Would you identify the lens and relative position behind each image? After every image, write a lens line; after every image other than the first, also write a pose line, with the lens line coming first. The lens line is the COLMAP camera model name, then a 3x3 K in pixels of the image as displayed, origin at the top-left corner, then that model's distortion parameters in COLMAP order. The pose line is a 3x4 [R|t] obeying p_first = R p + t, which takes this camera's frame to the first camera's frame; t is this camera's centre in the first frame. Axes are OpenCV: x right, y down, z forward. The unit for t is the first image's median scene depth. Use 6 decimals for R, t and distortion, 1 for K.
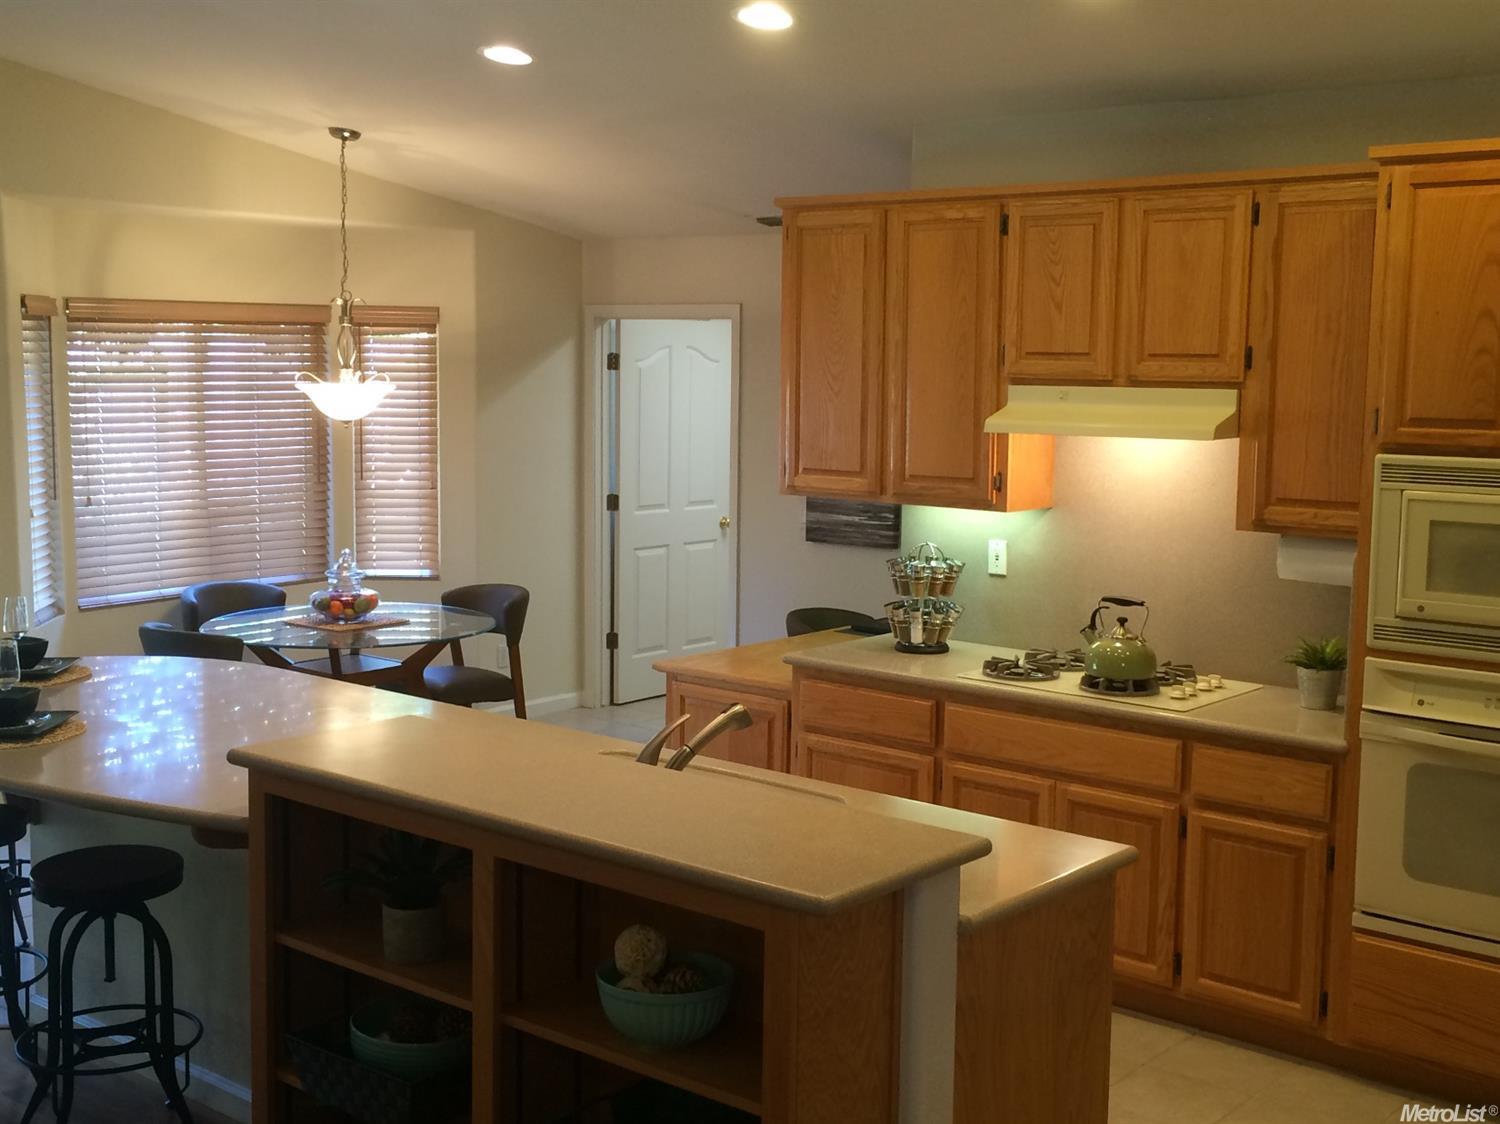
lens RADIAL K [[1804.0, 0, 746.3], [0, 1804.0, 568.5], [0, 0, 1]] dist [0.071457, 0.000000]
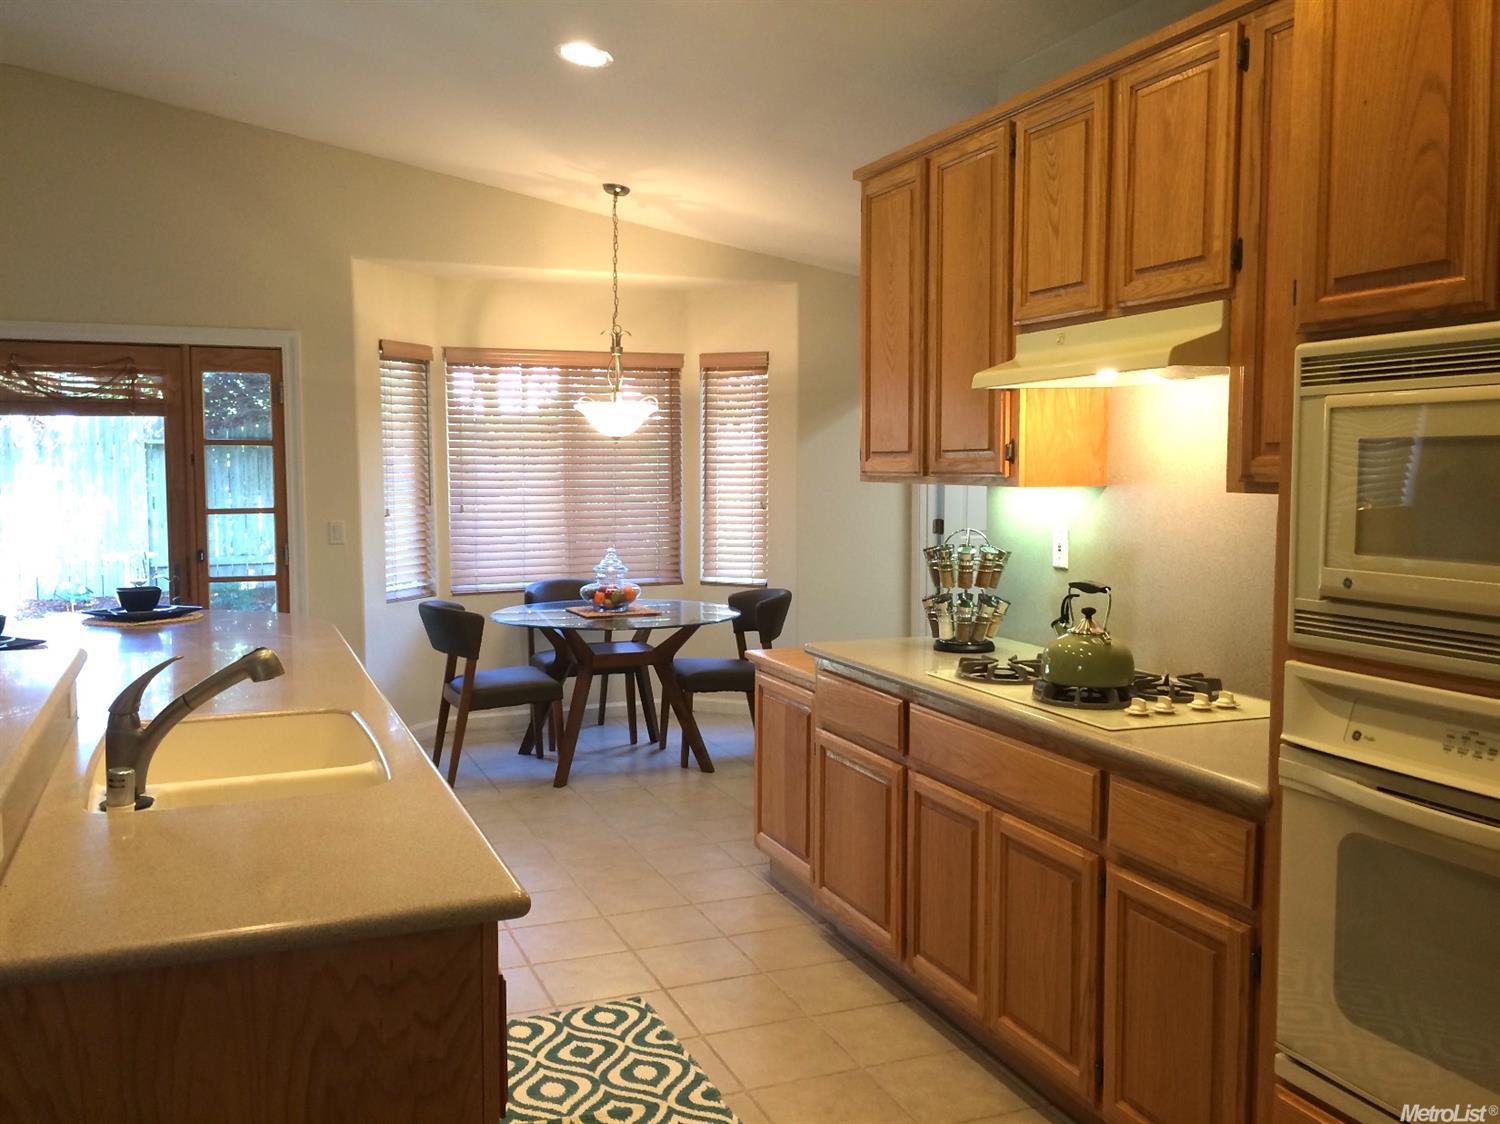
lens RADIAL K [[1294.8, 0, 746.7], [0, 1294.8, 564.0], [0, 0, 1]] dist [0.074968, -0.053633]
pose [[0.886237, 0.024011, -0.462610, 0.329357], [-0.045098, 0.998384, -0.034576, 0.033590], [0.461032, 0.051506, 0.885887, 0.422807]]
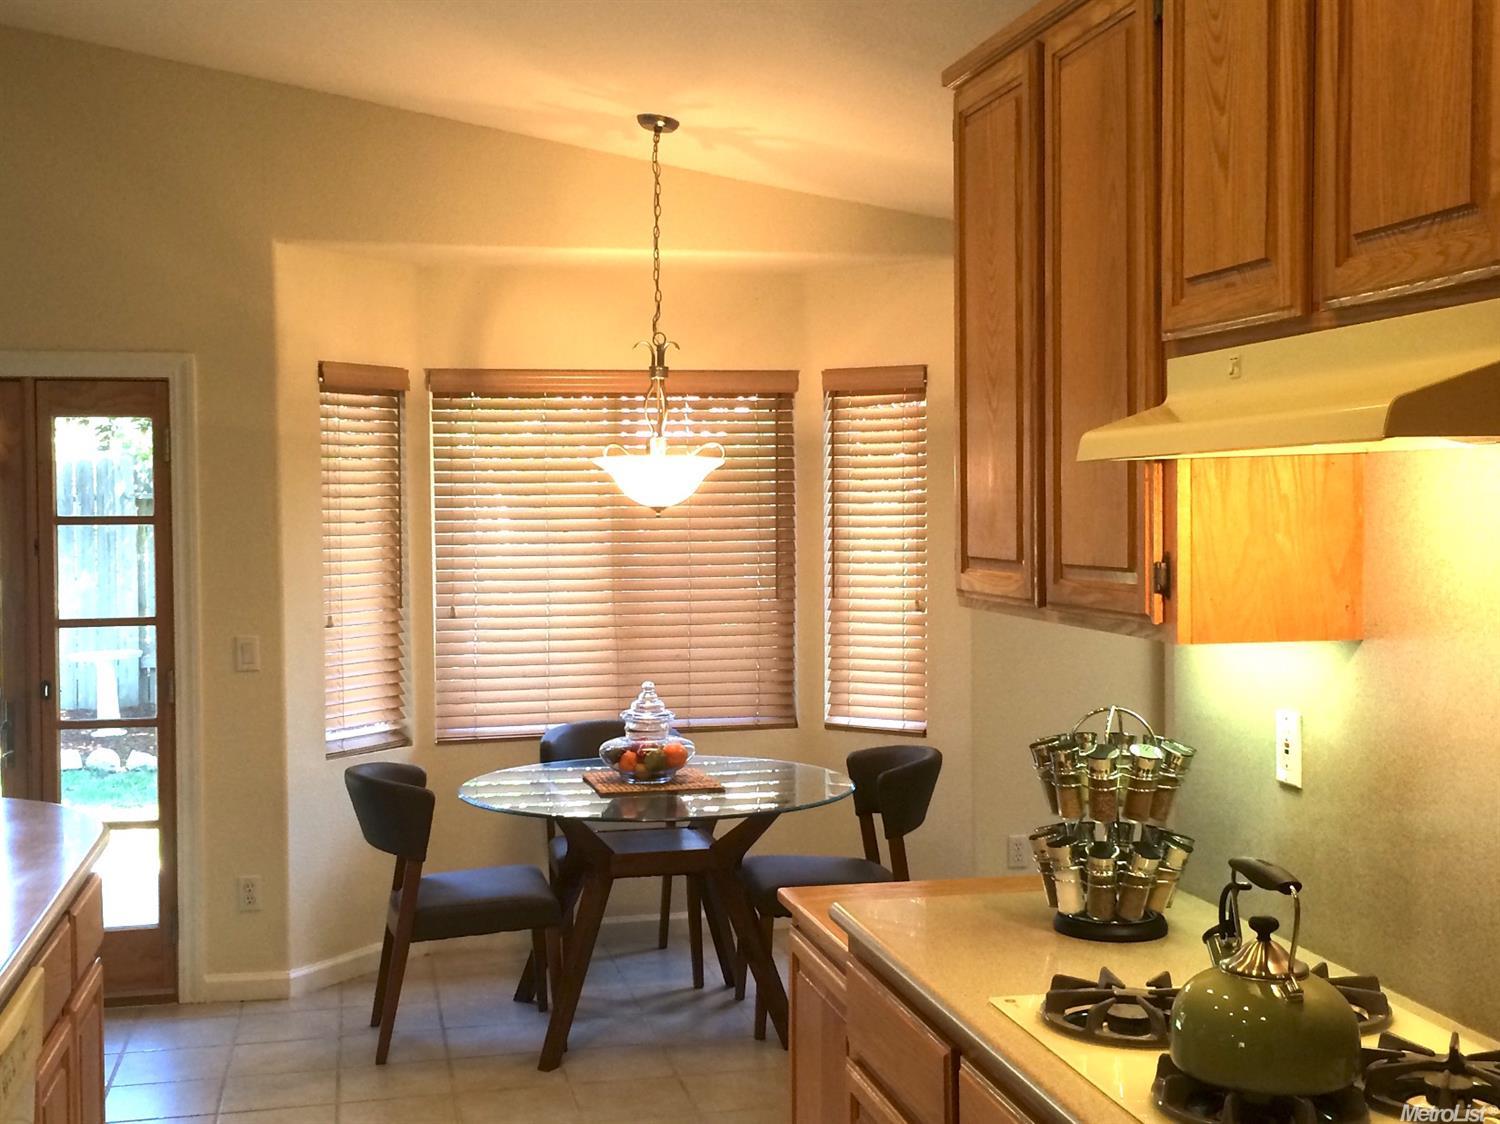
lens RADIAL K [[1804.0, 0, 738.0], [0, 1804.0, 561.7], [0, 0, 1]] dist [0.071457, 0.000000]
pose [[0.794332, 0.003741, -0.607472, 0.345934], [-0.057648, 0.995932, -0.069248, -0.014669], [0.604742, 0.090026, 0.791317, 0.606596]]
